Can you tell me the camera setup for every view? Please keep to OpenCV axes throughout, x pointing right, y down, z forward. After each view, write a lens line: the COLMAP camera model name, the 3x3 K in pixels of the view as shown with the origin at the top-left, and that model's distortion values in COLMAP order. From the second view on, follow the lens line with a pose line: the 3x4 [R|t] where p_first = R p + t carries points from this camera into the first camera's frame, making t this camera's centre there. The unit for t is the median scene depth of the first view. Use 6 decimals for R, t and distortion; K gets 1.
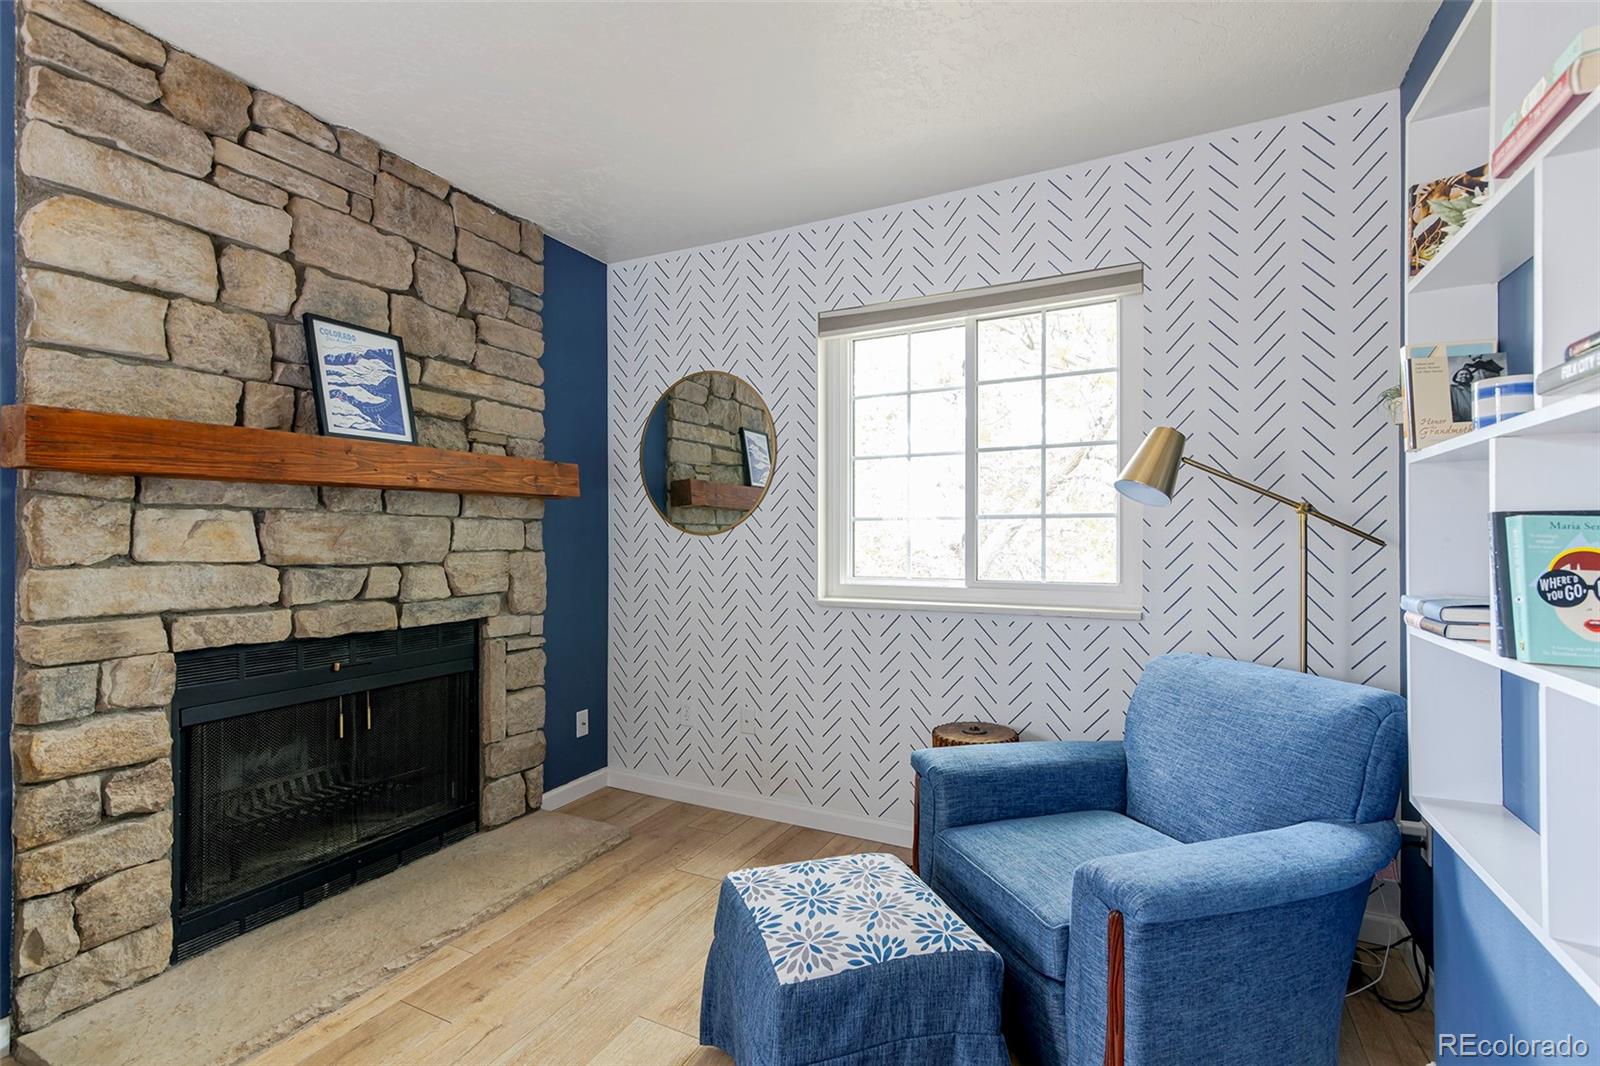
lens RADIAL K [[721.0, 0, 804.5], [0, 721.0, 536.9], [0, 0, 1]] dist [0.016961, -0.002809]
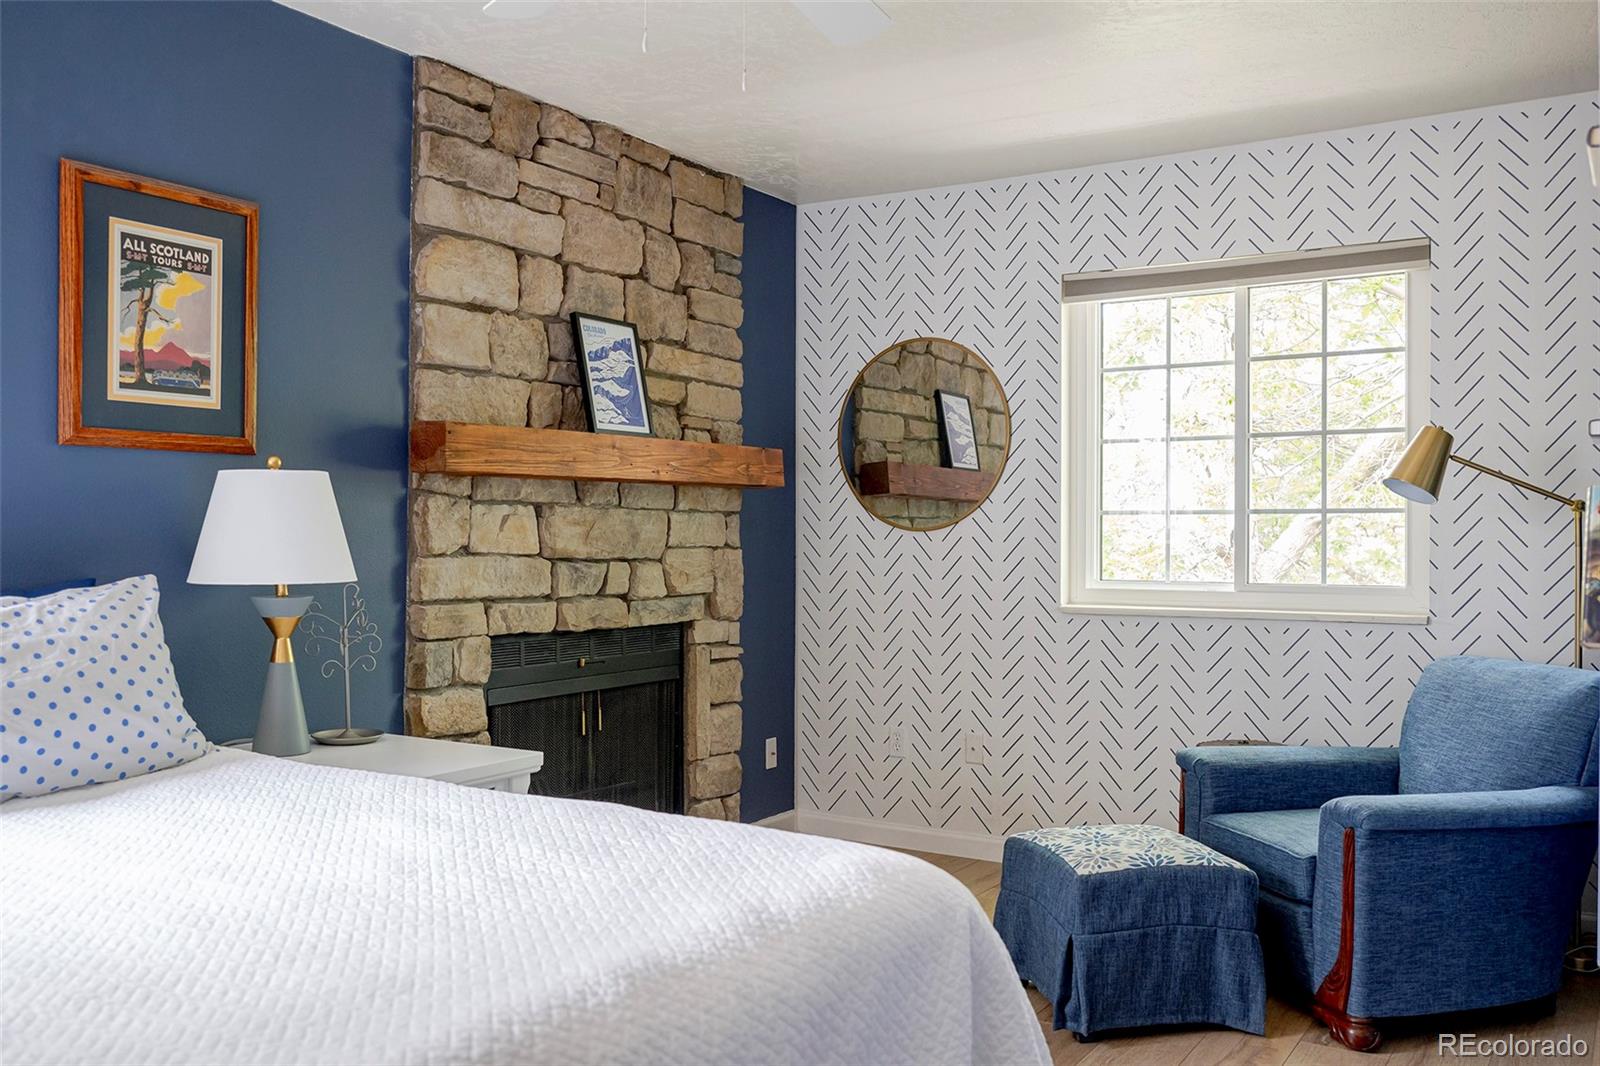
lens RADIAL K [[1350.1, 0, 818.6], [0, 1350.1, 530.7], [0, 0, 1]] dist [0.001056, 0.005111]
pose [[0.996197, 0.004116, -0.087027, -0.151908], [-0.004483, 0.999982, -0.004031, 0.005201], [0.087009, 0.004406, 0.996198, -0.746749]]
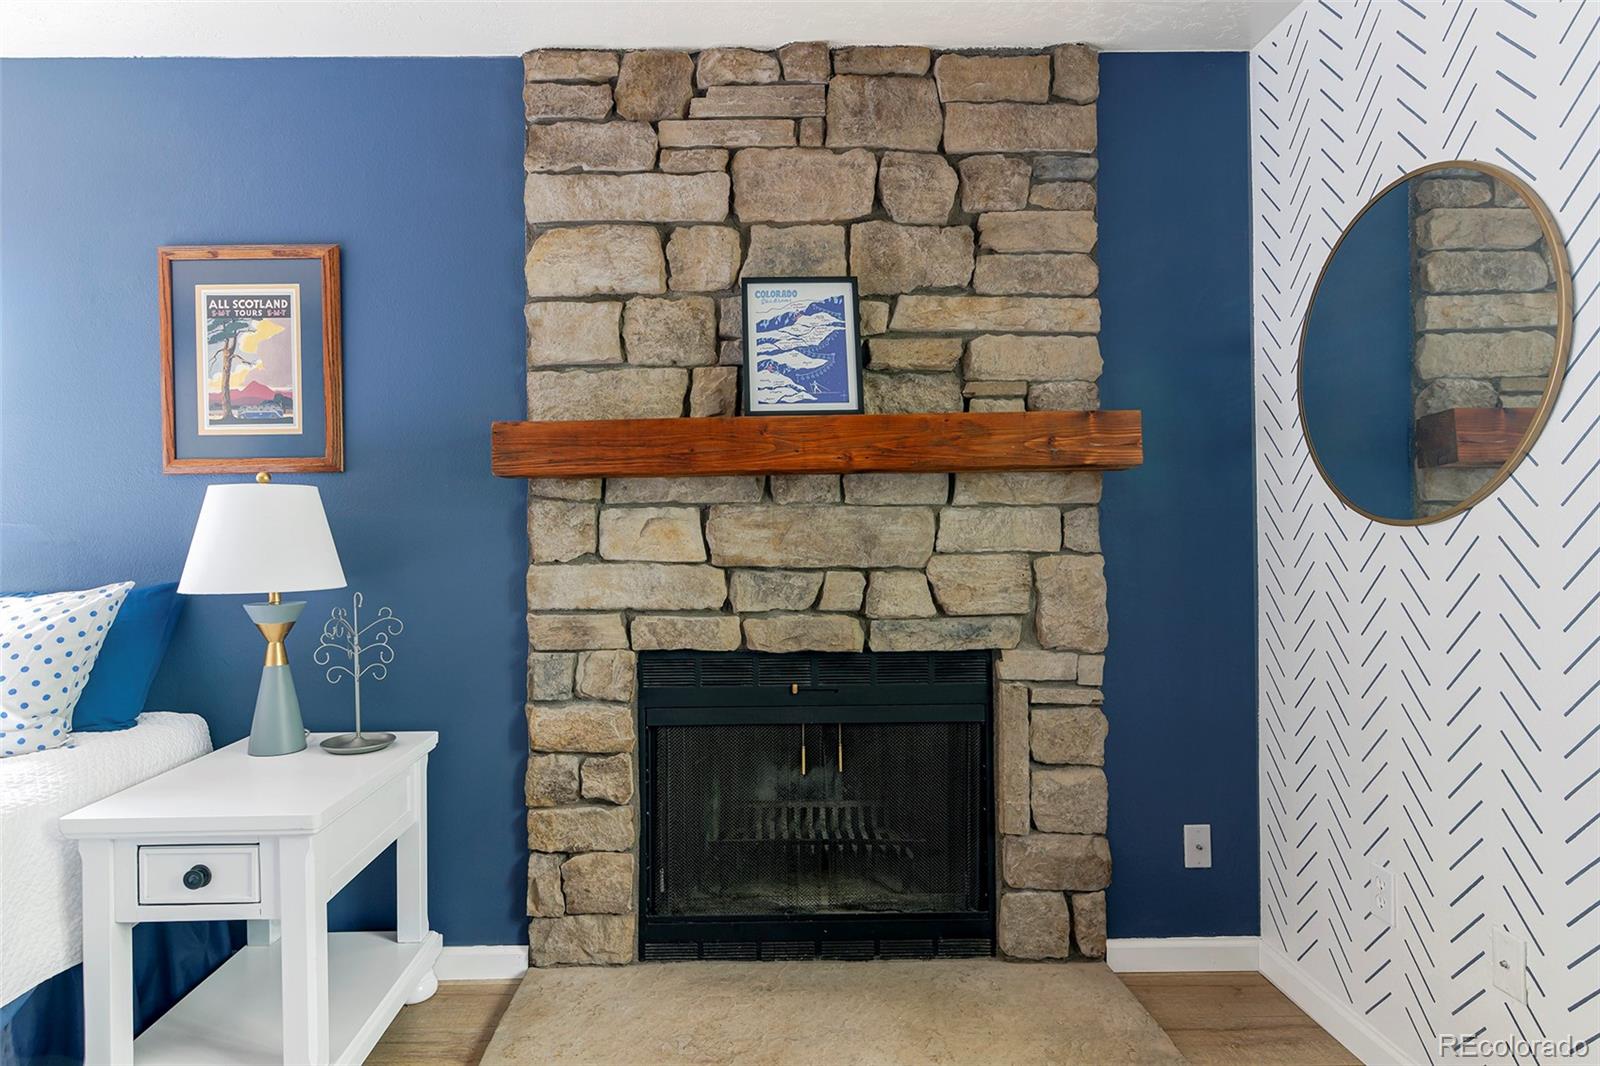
lens RADIAL K [[878.3, 0, 753.1], [0, 878.3, 528.5], [0, 0, 1]] dist [0.004356, 0.000290]
pose [[0.453689, -0.008463, -0.891120, 0.224508], [0.008746, 0.999949, -0.005044, -0.001822], [0.891117, -0.005506, 0.453739, 0.459618]]
